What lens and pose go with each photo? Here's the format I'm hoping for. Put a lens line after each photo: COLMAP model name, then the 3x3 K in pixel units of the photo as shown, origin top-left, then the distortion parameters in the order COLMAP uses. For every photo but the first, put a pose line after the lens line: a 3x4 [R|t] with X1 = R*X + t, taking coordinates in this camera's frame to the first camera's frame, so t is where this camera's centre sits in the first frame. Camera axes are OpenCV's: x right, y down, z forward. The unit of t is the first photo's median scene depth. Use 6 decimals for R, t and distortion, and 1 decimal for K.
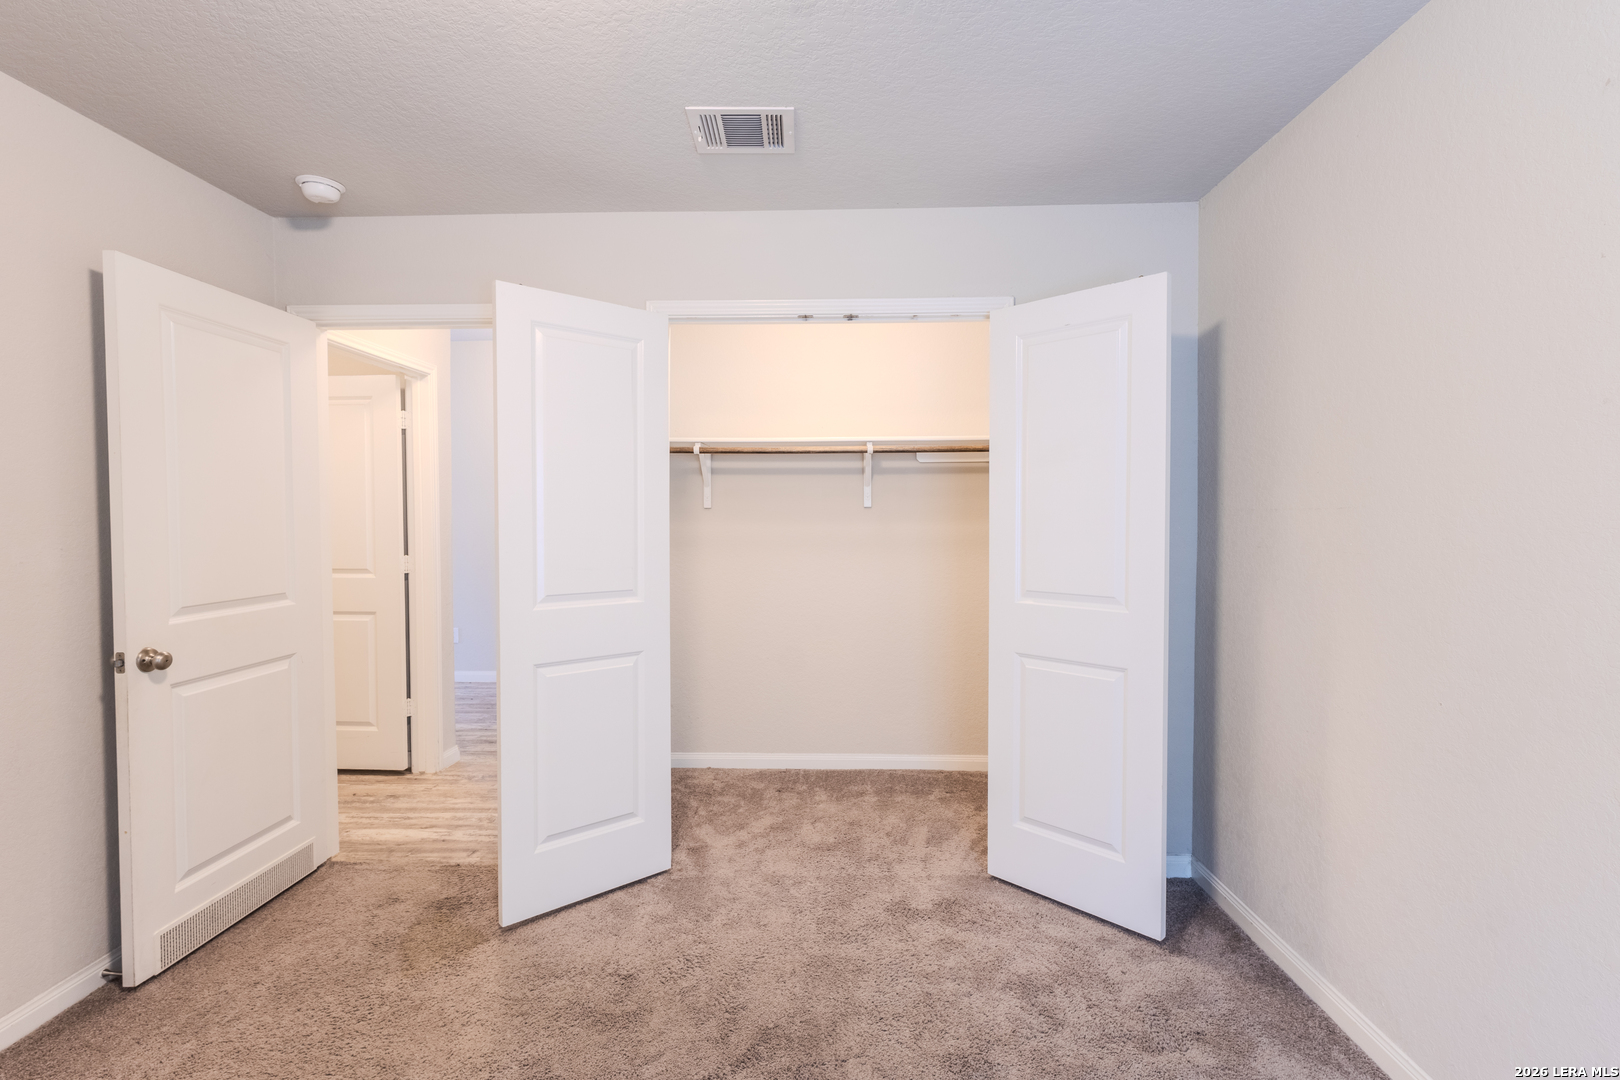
lens RADIAL K [[738.6, 0, 810.0], [0, 738.6, 540.0], [0, 0, 1]] dist [0.002250, 0.000735]
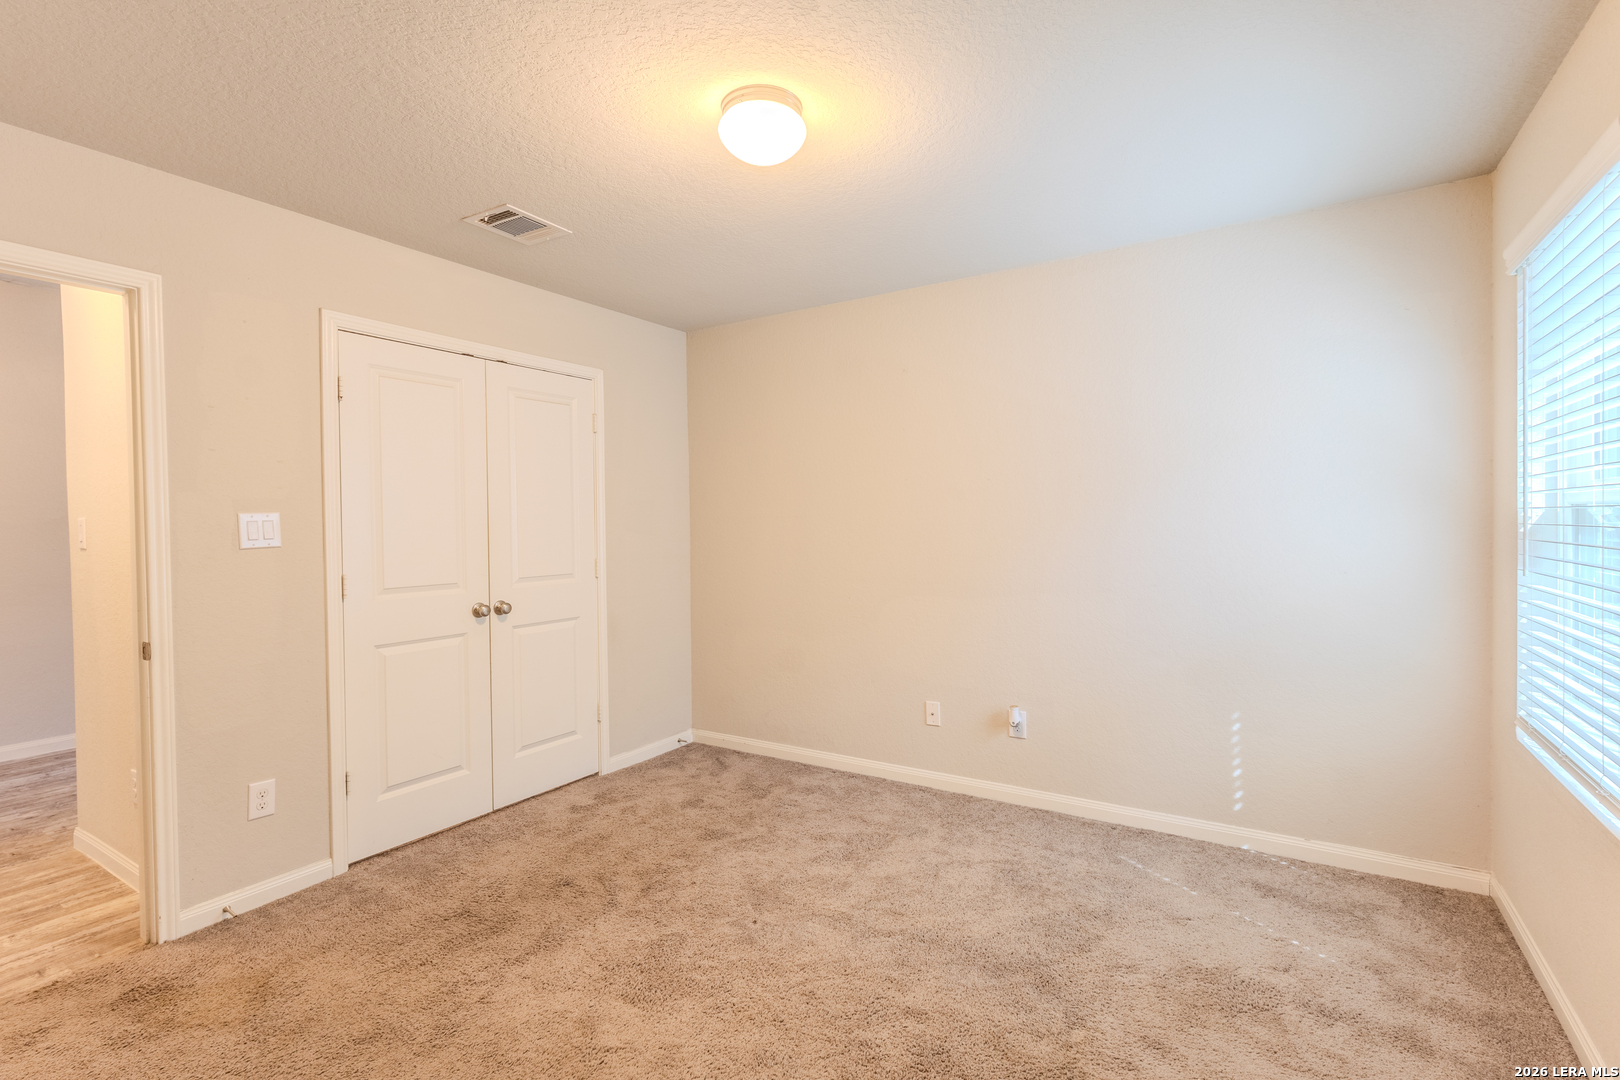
lens RADIAL K [[738.6, 0, 810.0], [0, 738.6, 540.0], [0, 0, 1]] dist [0.002250, 0.000735]
pose [[0.509277, -0.024031, 0.860267, -0.940704], [0.034071, 0.999389, 0.007747, 0.006500], [-0.859928, 0.025365, 0.509785, -0.089361]]
